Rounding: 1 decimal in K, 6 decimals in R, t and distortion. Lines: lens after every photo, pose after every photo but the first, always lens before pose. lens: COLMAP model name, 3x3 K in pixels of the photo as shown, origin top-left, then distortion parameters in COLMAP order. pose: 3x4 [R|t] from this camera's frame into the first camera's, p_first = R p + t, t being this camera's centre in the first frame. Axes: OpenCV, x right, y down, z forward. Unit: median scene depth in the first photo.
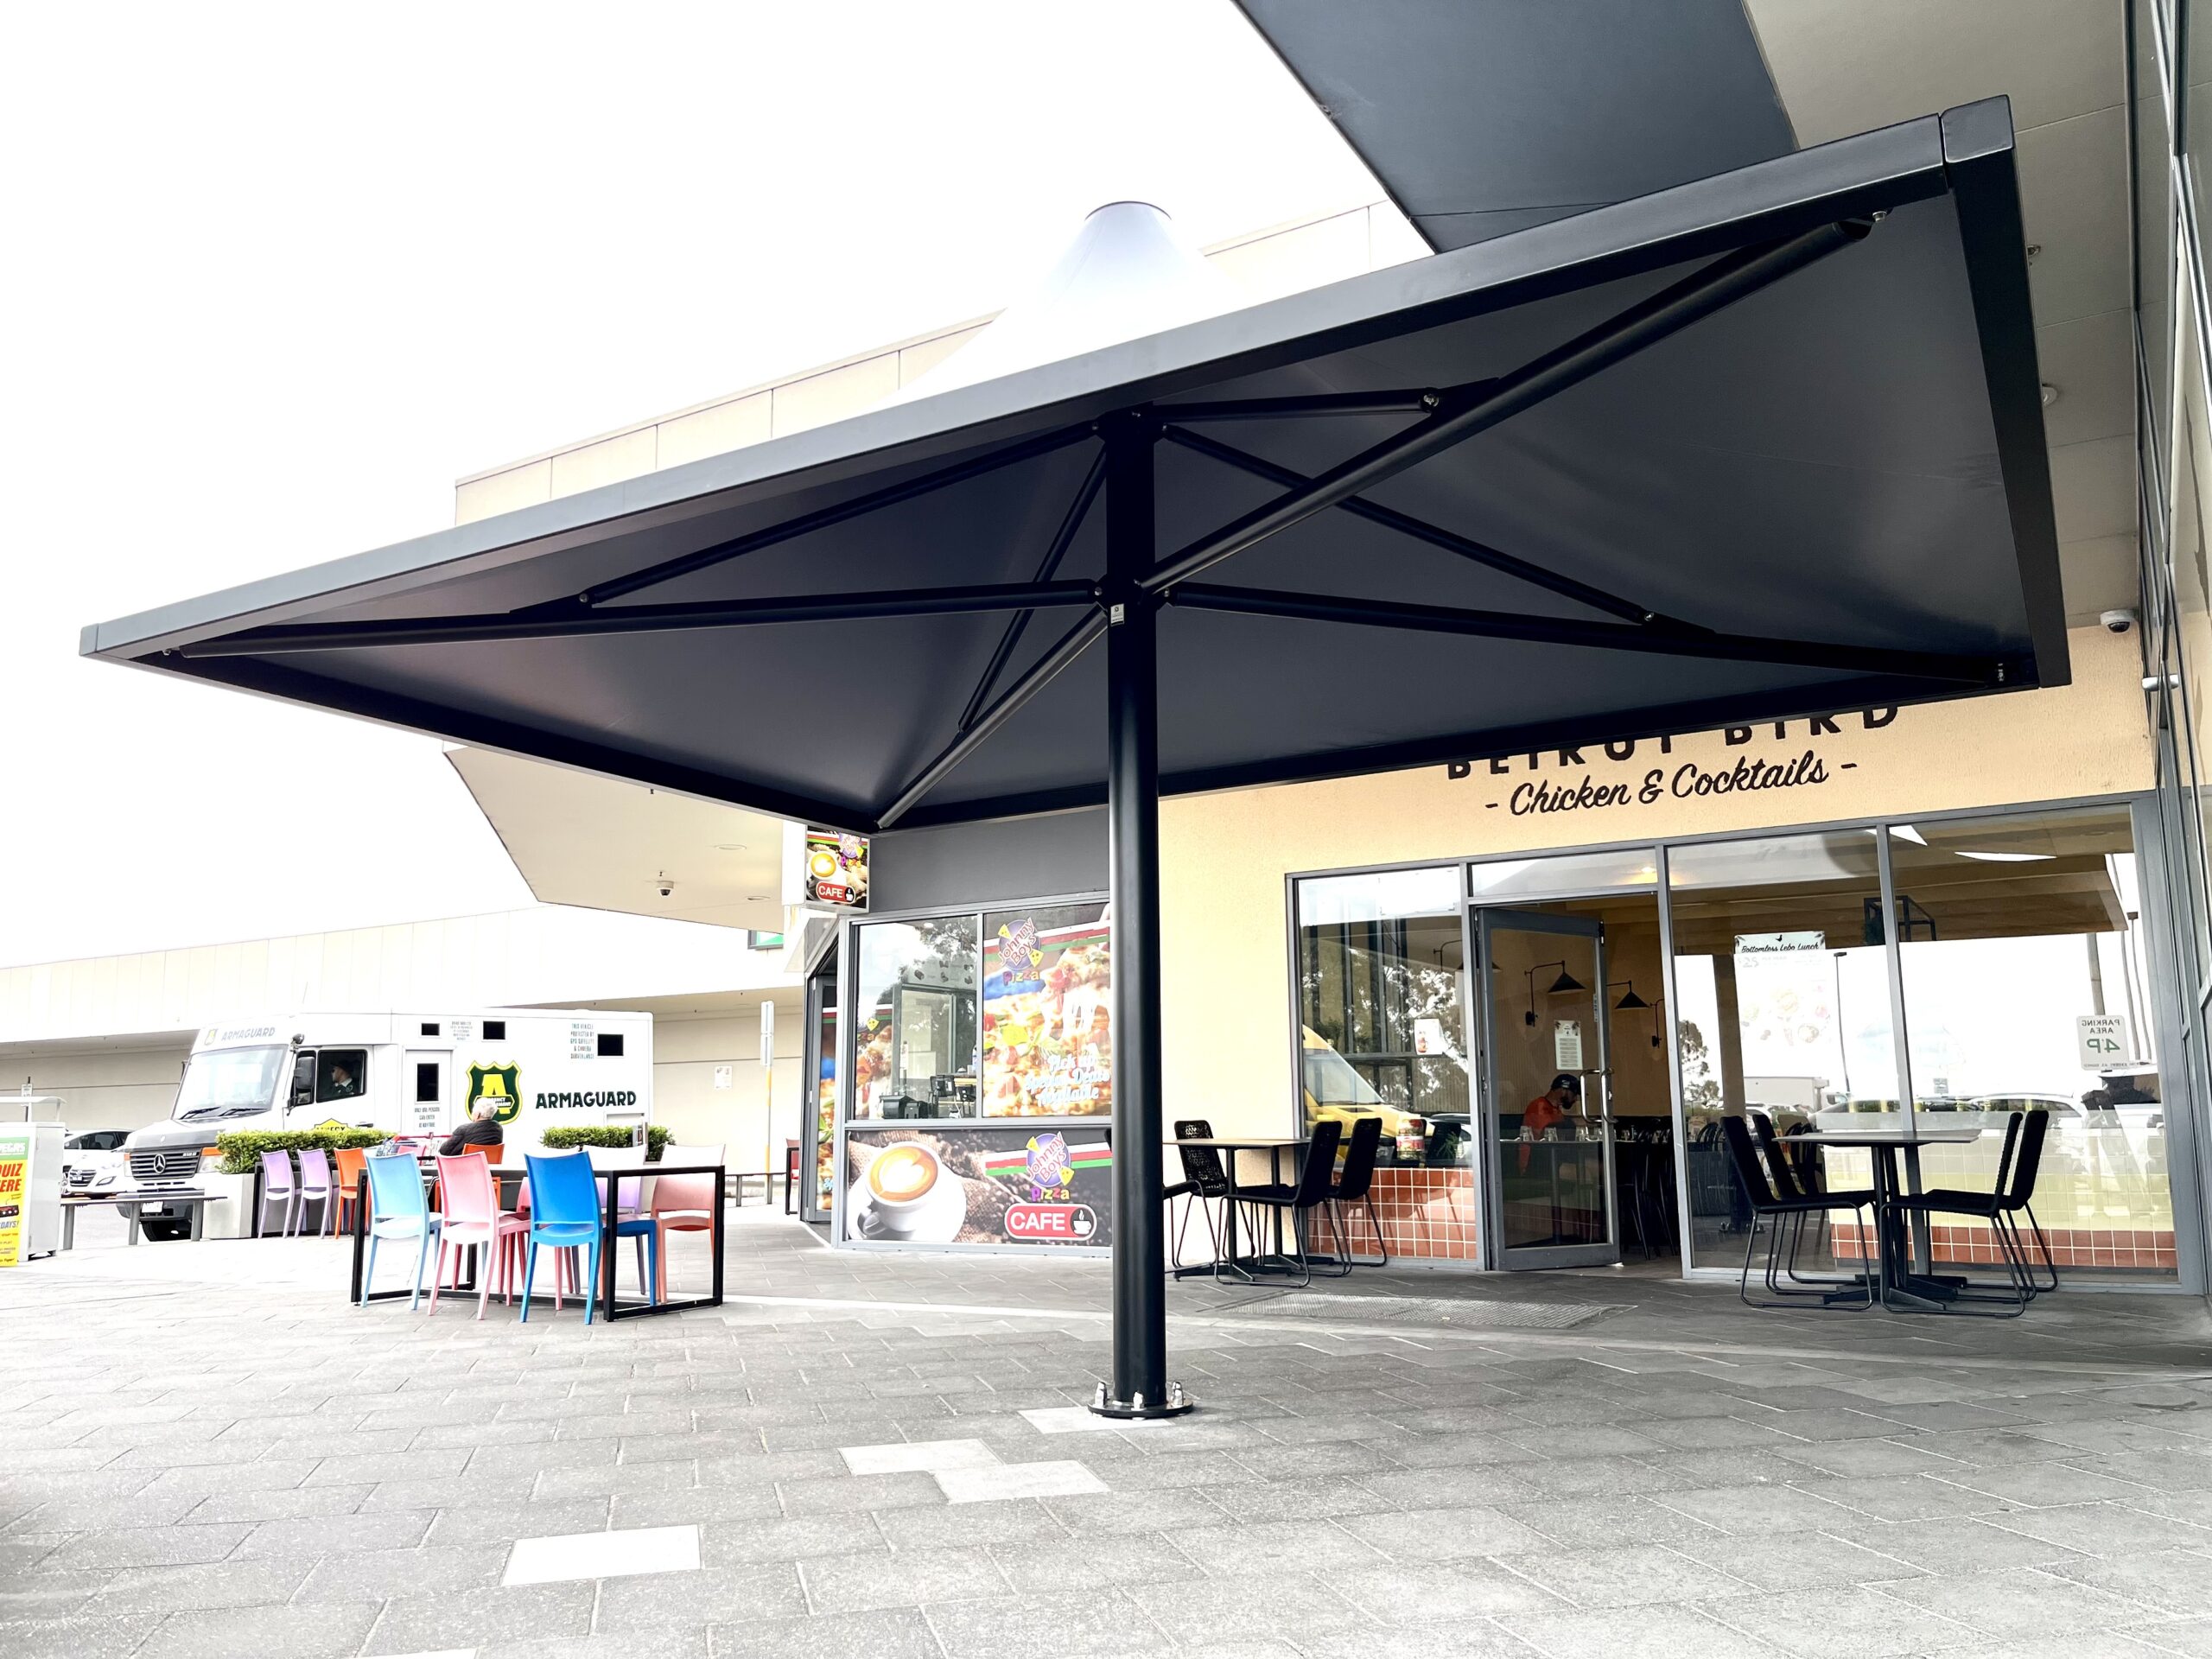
lens RADIAL K [[1703.3, 0, 1106.0], [0, 1703.3, 829.5], [0, 0, 1]] dist [0.132621, -0.184604]
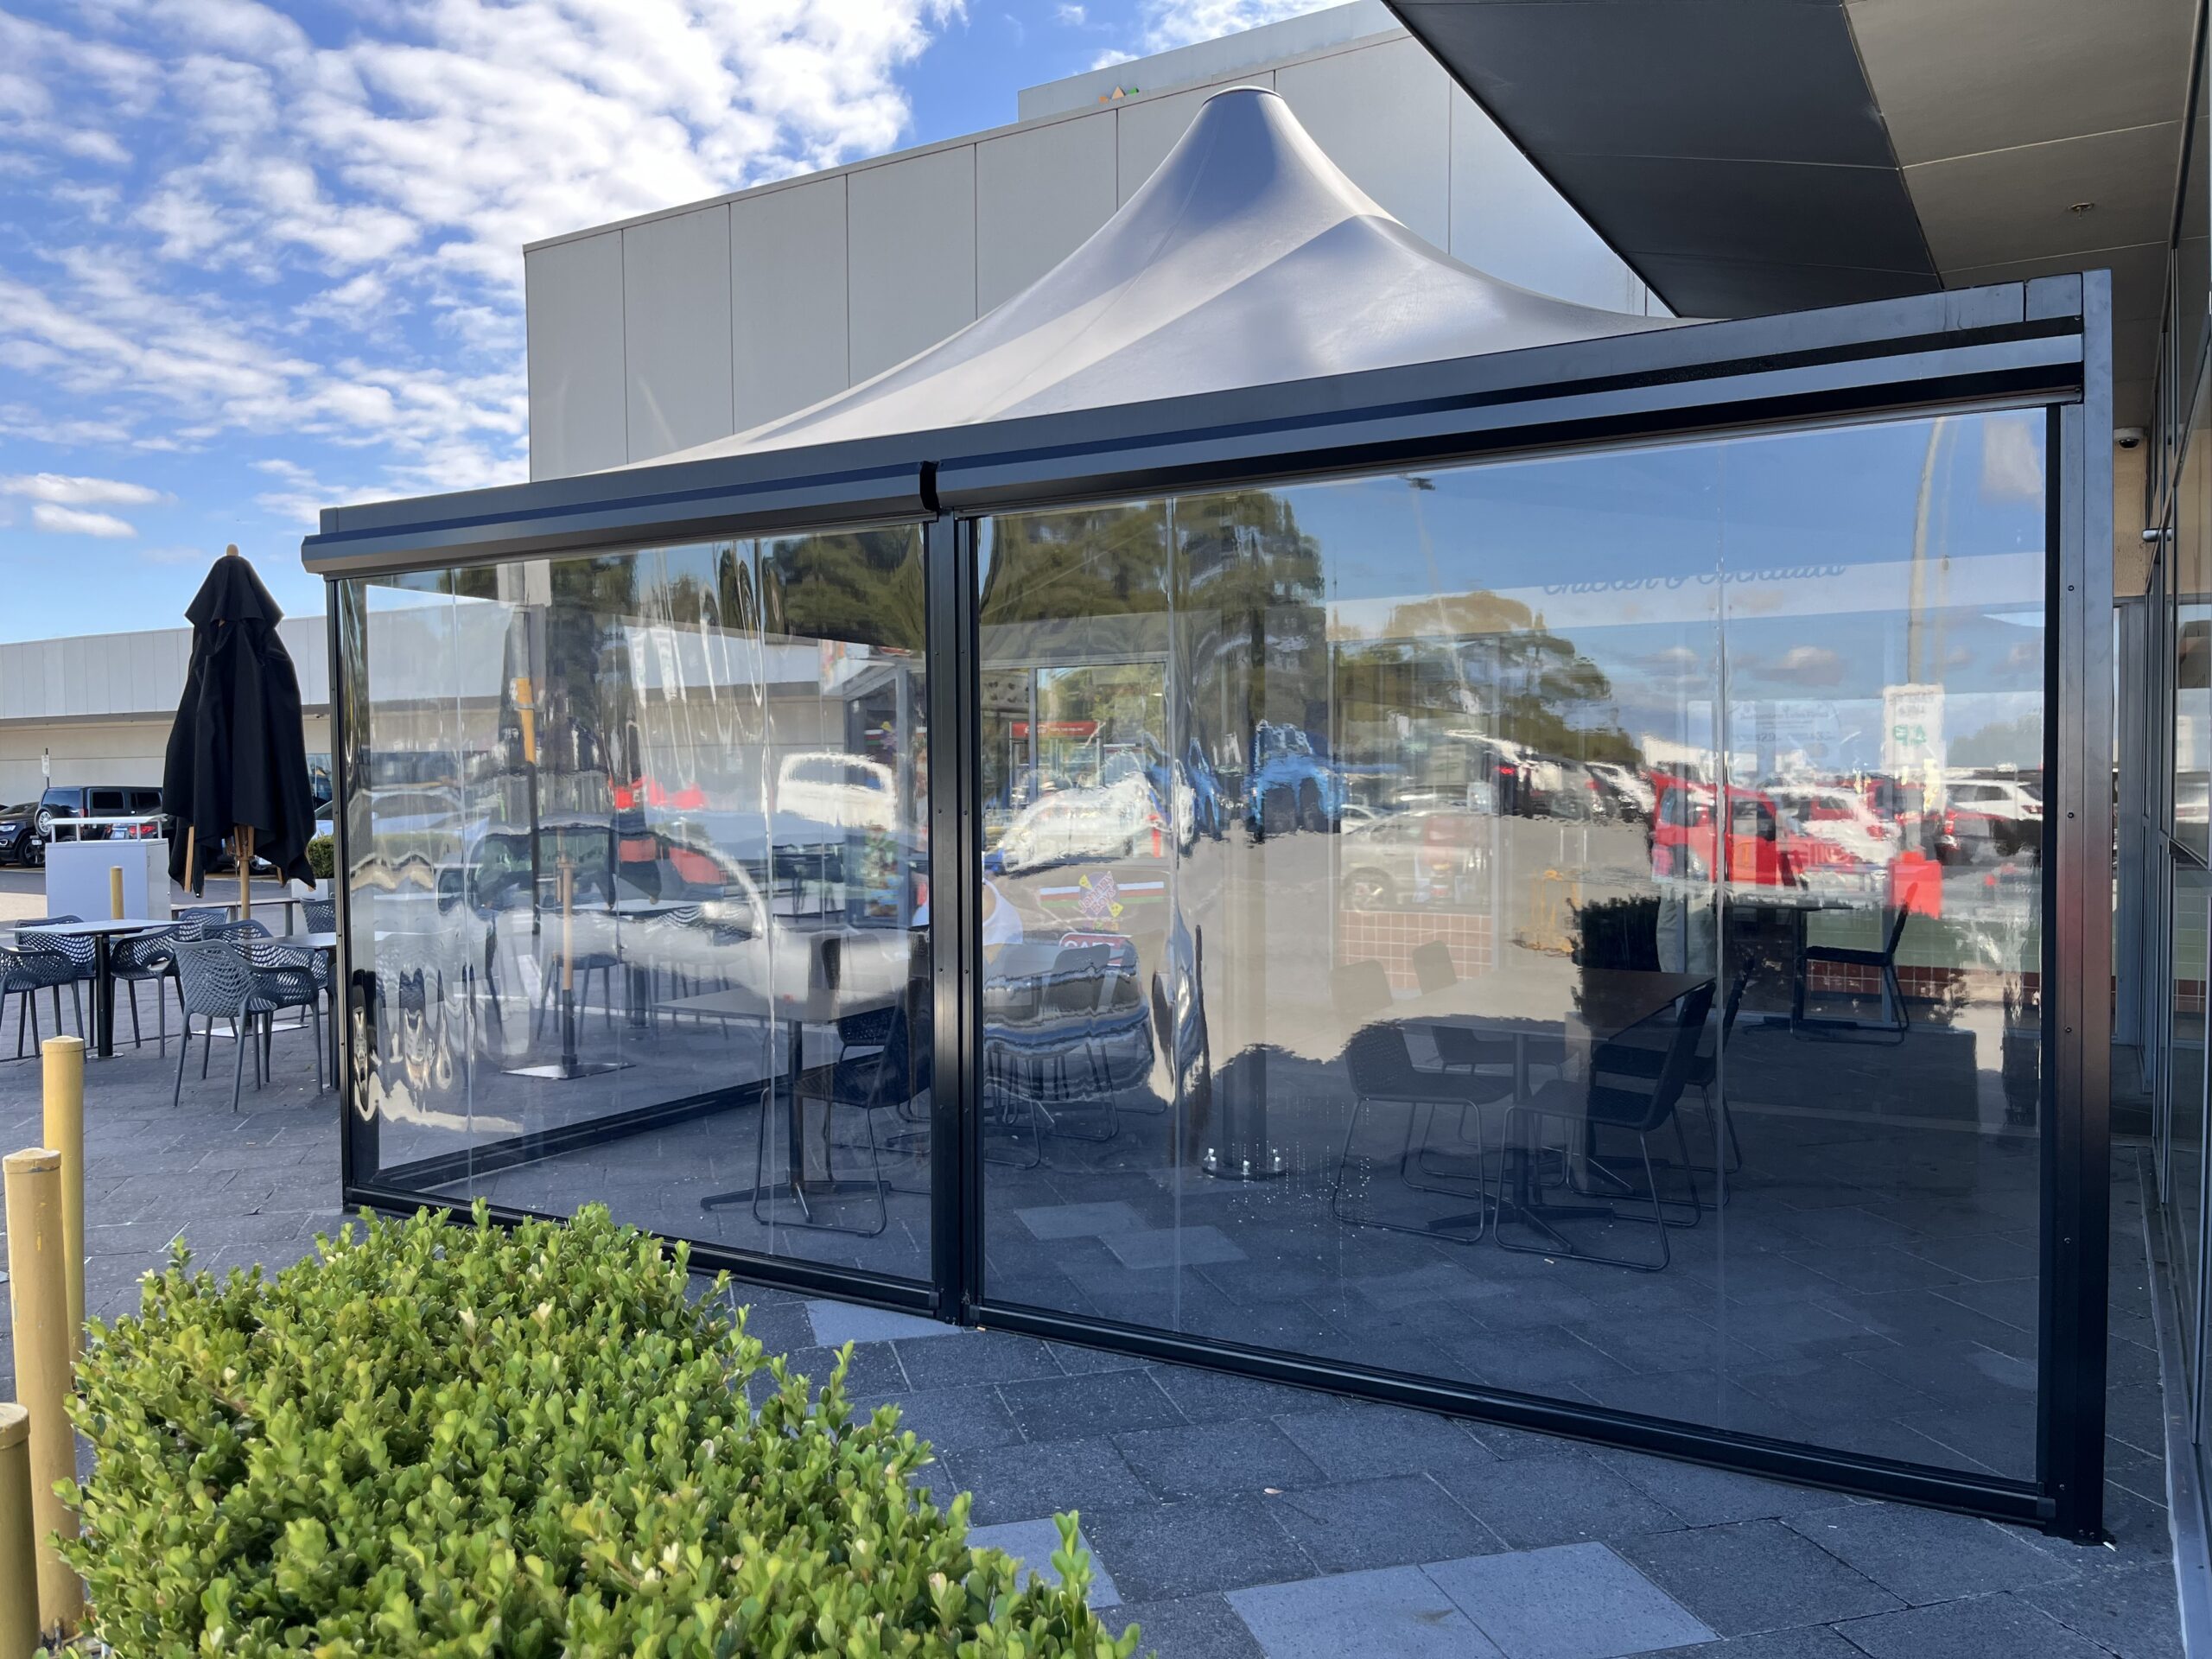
lens RADIAL K [[1703.3, 0, 1106.0], [0, 1703.3, 829.5], [0, 0, 1]] dist [0.132621, -0.184604]
pose [[0.999910, 0.004285, 0.012687, -0.044004], [-0.006709, 0.980247, 0.197665, -0.065352], [-0.011589, -0.197732, 0.980188, -0.065716]]
